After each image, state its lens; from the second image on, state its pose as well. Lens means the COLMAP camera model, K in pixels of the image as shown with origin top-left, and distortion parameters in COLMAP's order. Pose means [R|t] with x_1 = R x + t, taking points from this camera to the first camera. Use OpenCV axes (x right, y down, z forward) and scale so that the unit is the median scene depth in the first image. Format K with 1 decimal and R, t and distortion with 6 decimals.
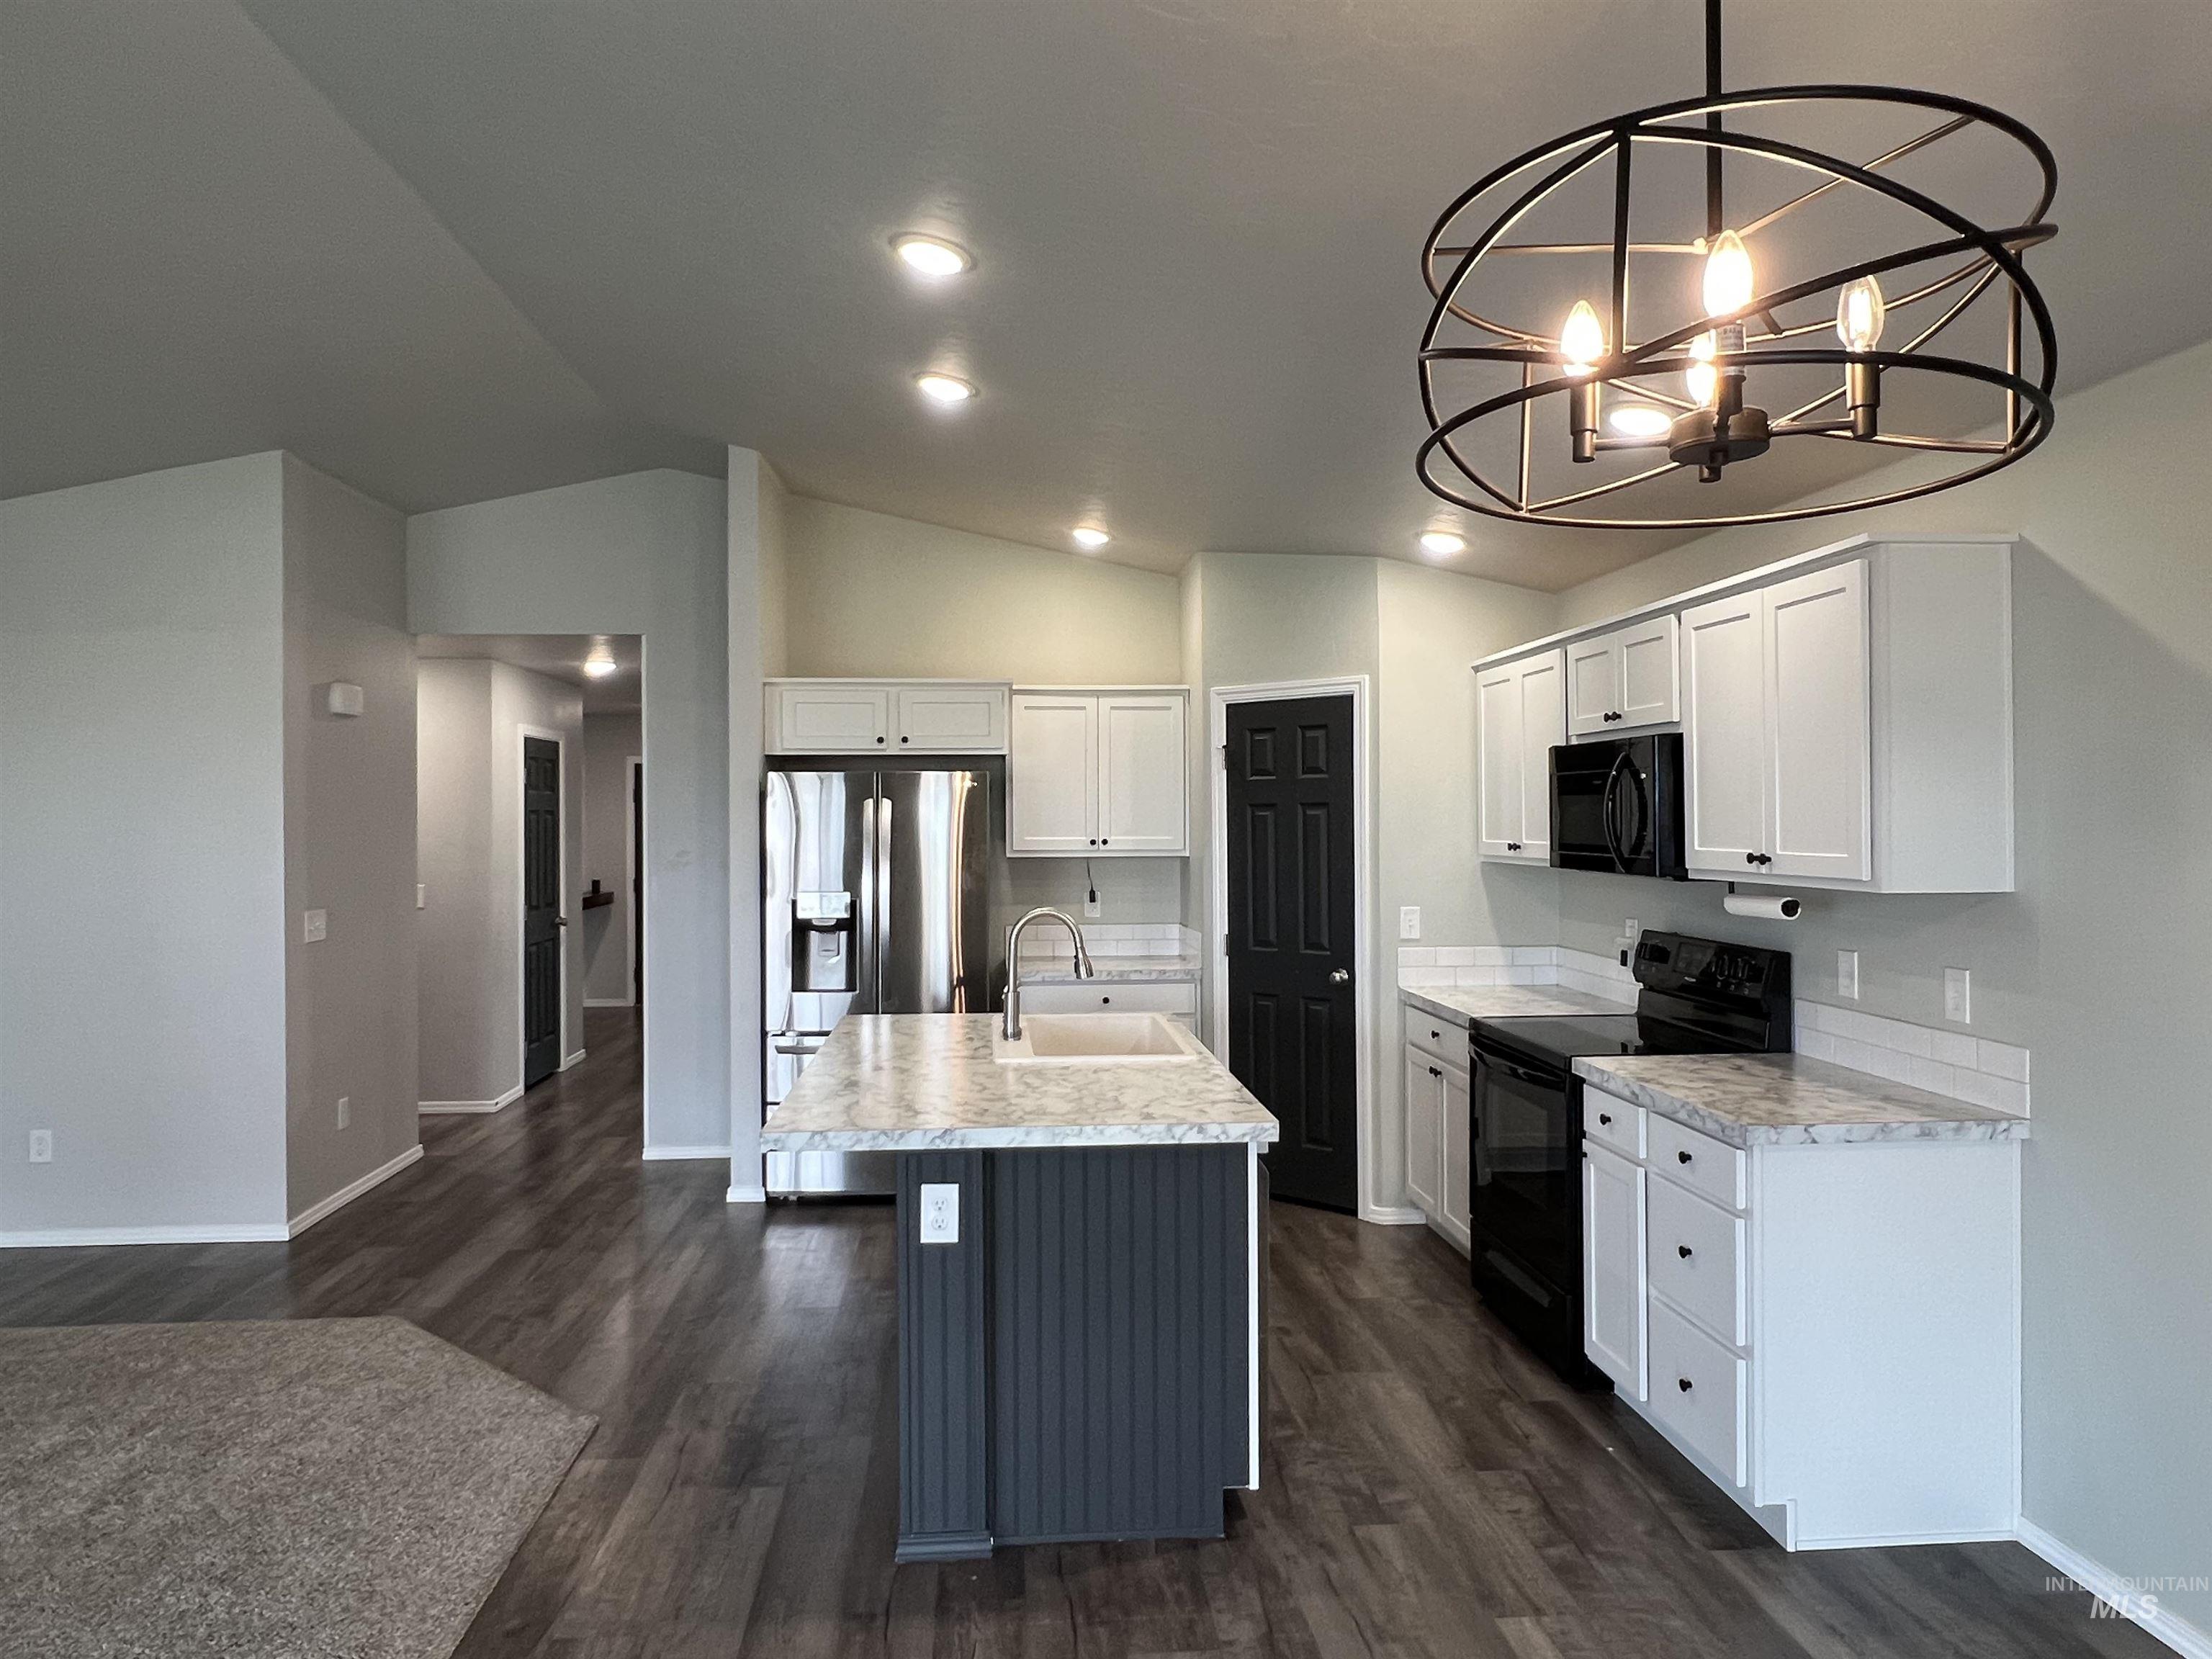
lens RADIAL K [[1408.1, 0, 1064.9], [0, 1408.1, 814.1], [0, 0, 1]] dist [-0.001816, 0.001396]
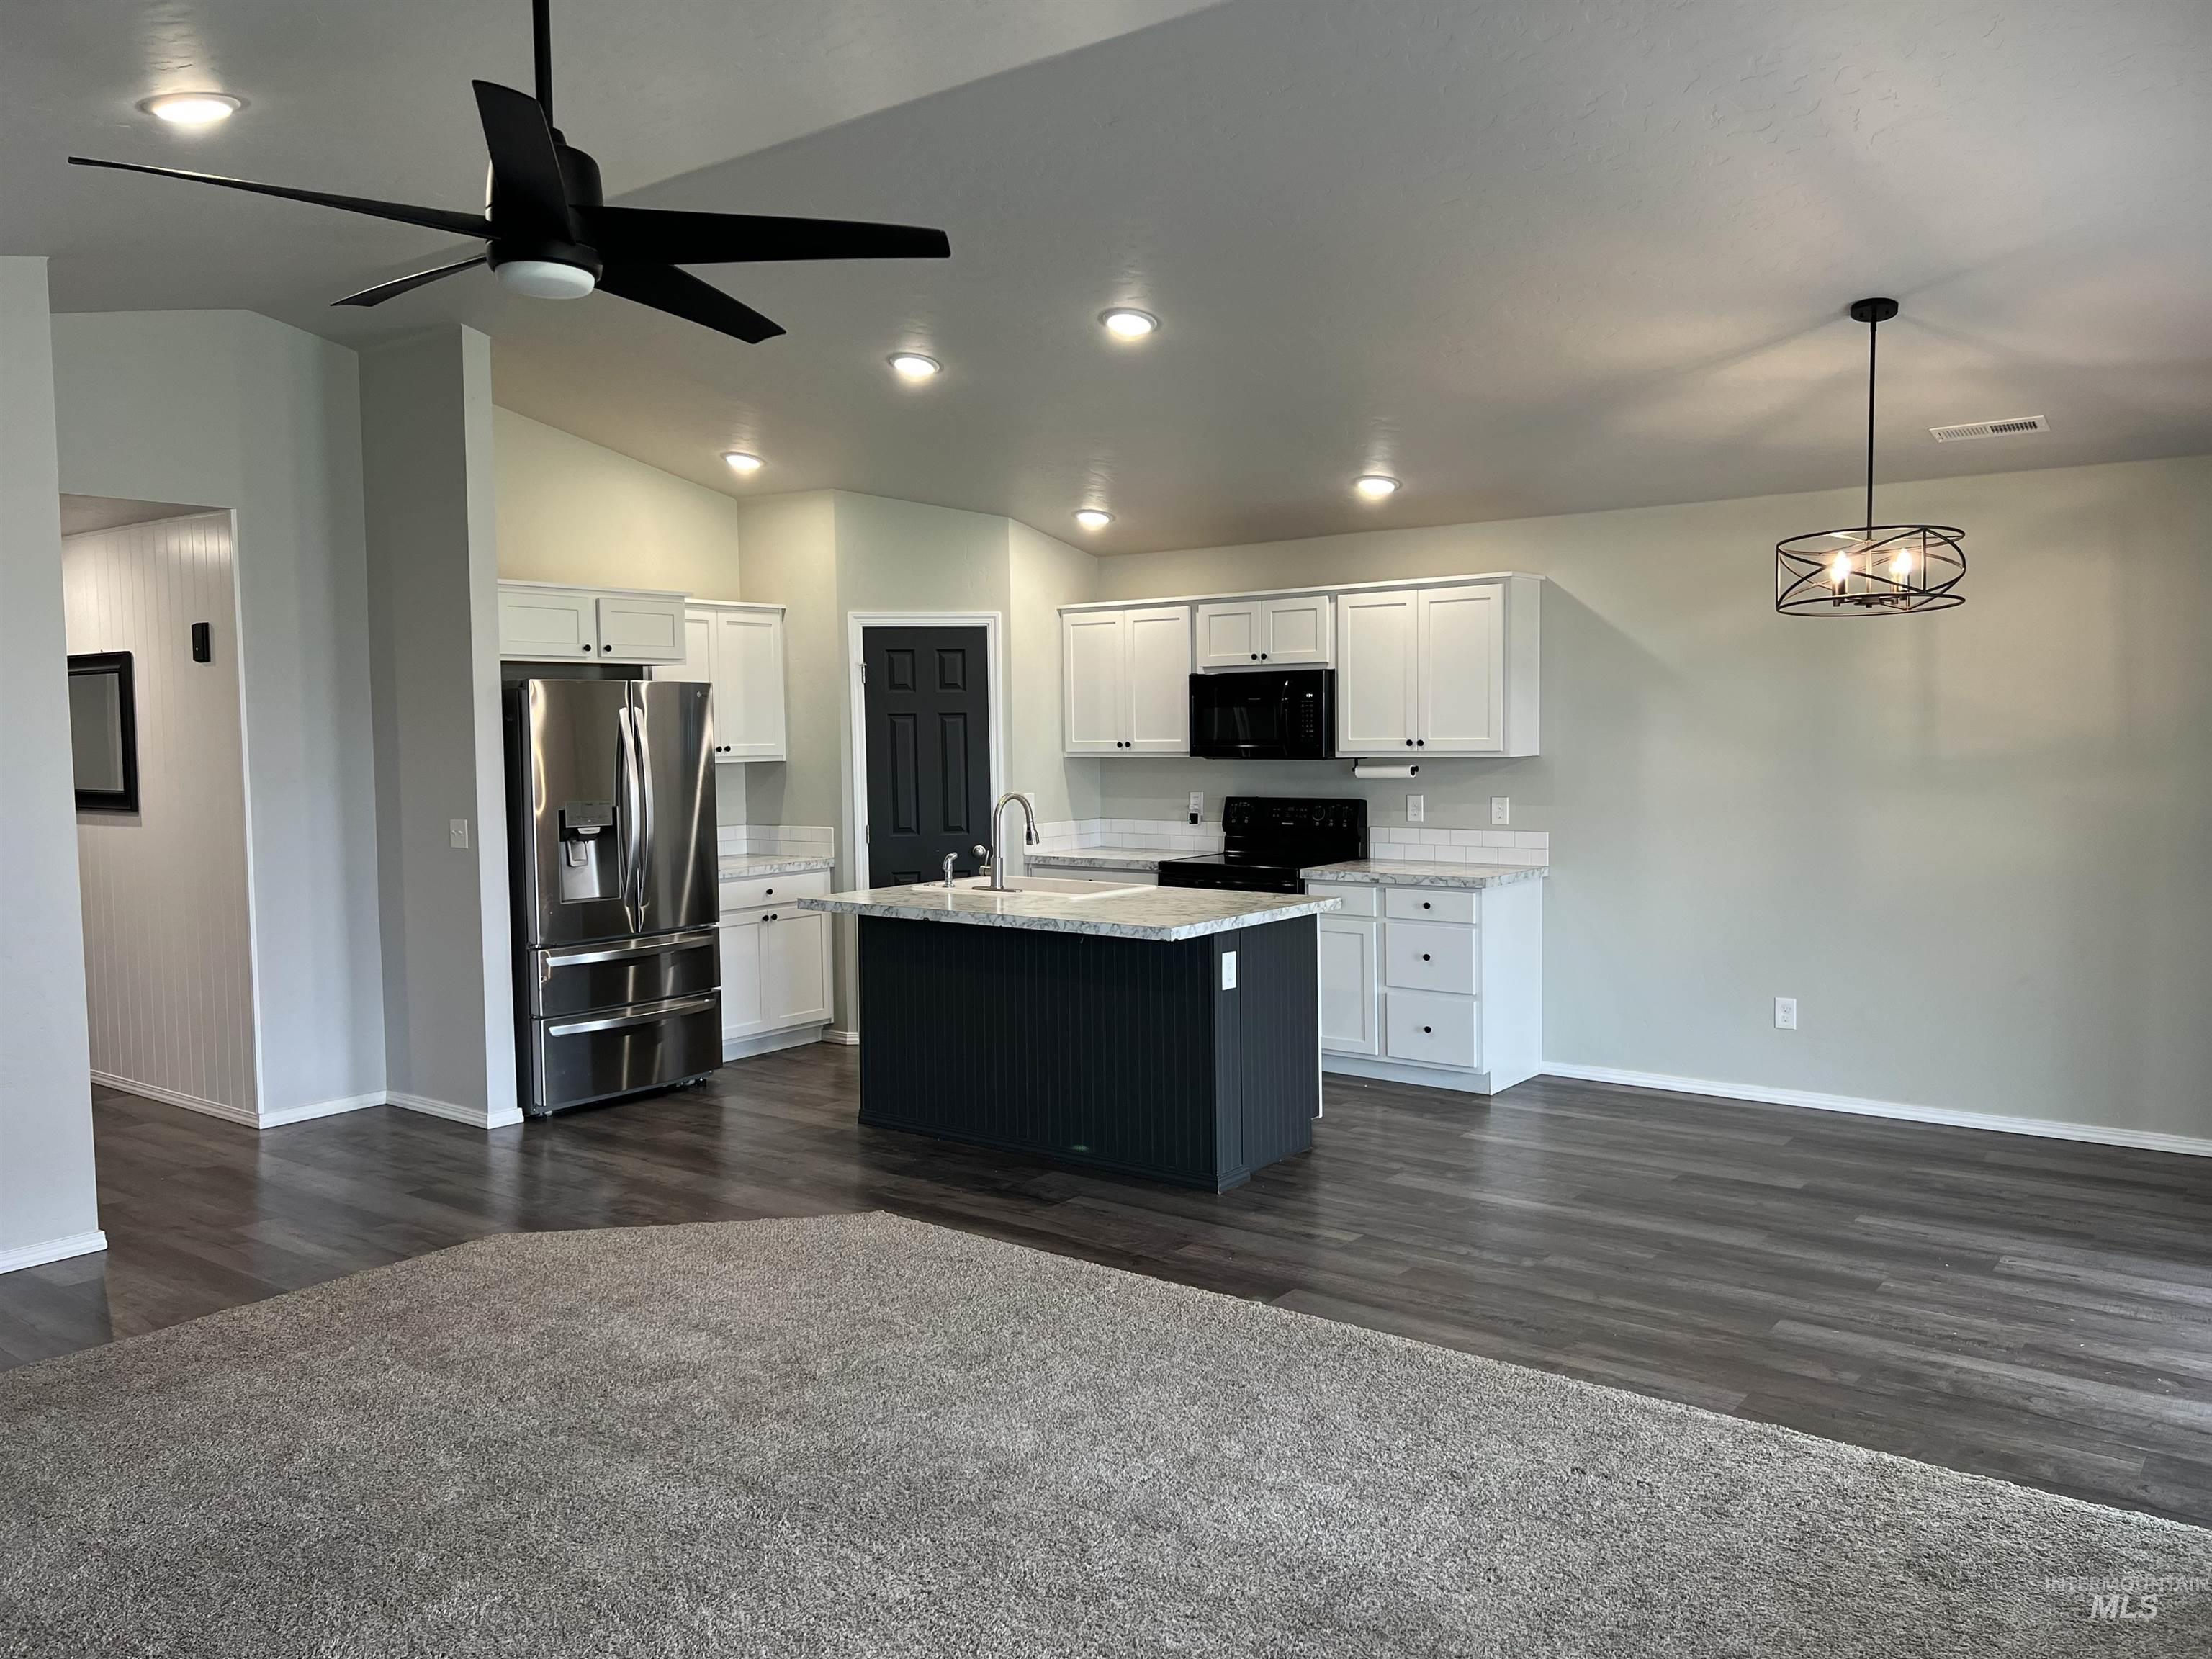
lens RADIAL K [[1678.1, 0, 1102.4], [0, 1678.1, 830.2], [0, 0, 1]] dist [0.046847, -0.050573]
pose [[0.655790, -0.049613, 0.753311, -1.025580], [0.007035, 0.998197, 0.059616, 0.009651], [-0.754911, -0.033796, 0.654956, -0.073711]]
